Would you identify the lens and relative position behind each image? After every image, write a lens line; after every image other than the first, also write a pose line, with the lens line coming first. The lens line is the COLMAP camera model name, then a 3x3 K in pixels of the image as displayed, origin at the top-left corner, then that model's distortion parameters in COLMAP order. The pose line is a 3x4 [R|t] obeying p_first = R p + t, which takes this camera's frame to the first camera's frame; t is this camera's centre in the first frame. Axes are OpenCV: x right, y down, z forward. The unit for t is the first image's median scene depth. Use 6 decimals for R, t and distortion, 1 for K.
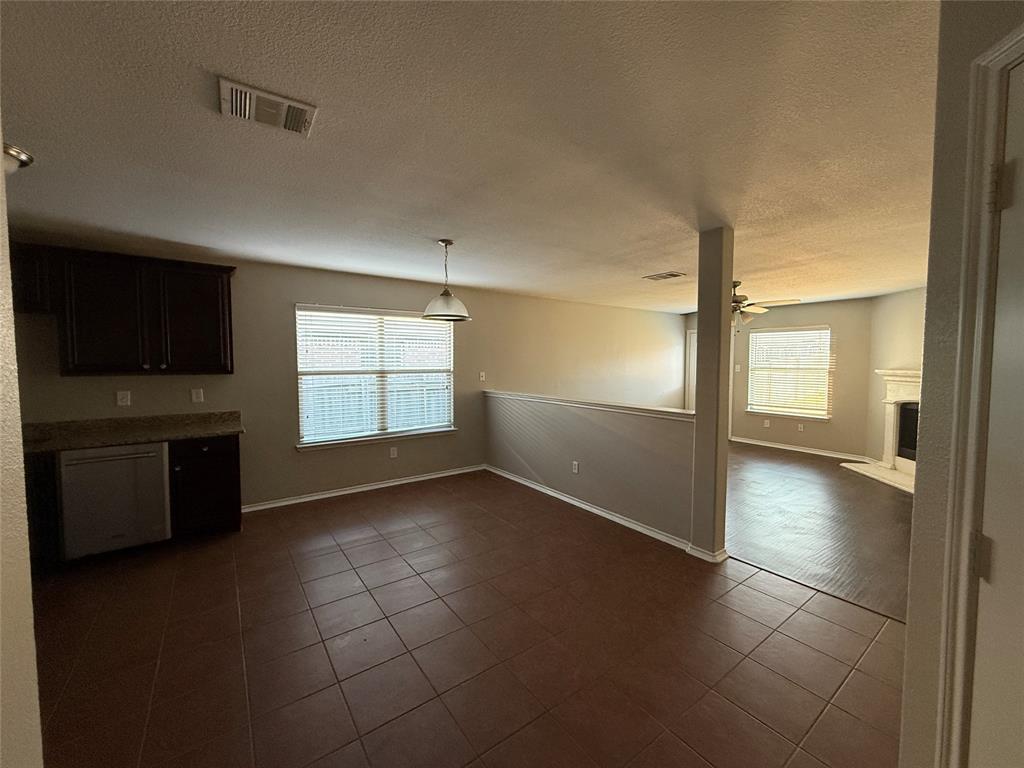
lens RADIAL K [[405.2, 0, 510.3], [0, 405.2, 381.5], [0, 0, 1]] dist [0.000231, 0.000086]
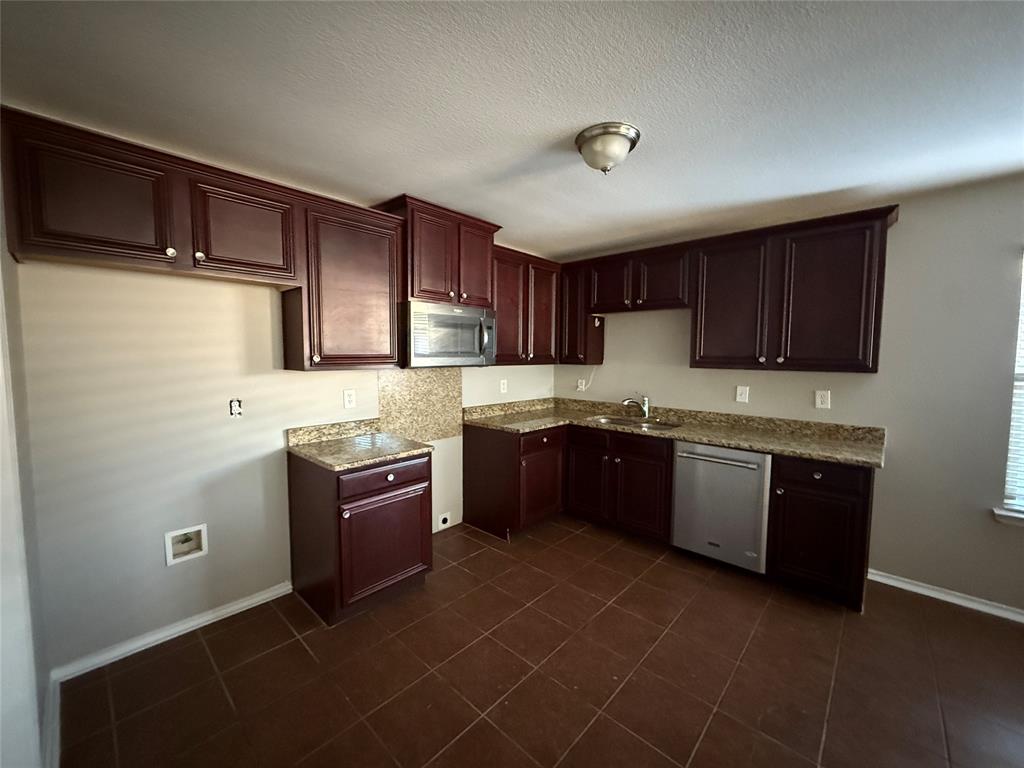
lens RADIAL K [[405.2, 0, 511.1], [0, 405.2, 382.9], [0, 0, 1]] dist [0.000231, 0.000086]
pose [[0.192676, 0.068171, -0.978892, -0.147094], [-0.055059, 0.996763, 0.058578, -0.007940], [0.979717, 0.042610, 0.195806, 0.281864]]
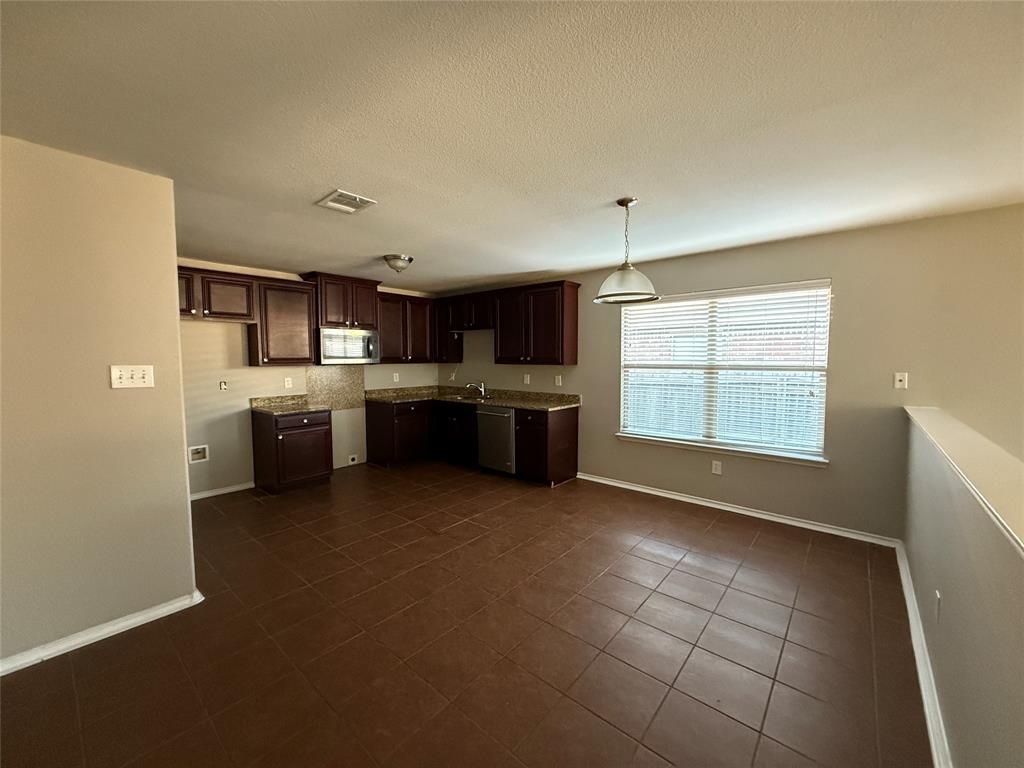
lens RADIAL K [[405.2, 0, 510.2], [0, 405.2, 383.4], [0, 0, 1]] dist [0.000231, 0.000086]
pose [[0.234048, 0.062232, -0.970231, 0.528082], [-0.046632, 0.997519, 0.052733, -0.020064], [0.971106, 0.032902, 0.236369, 0.533406]]
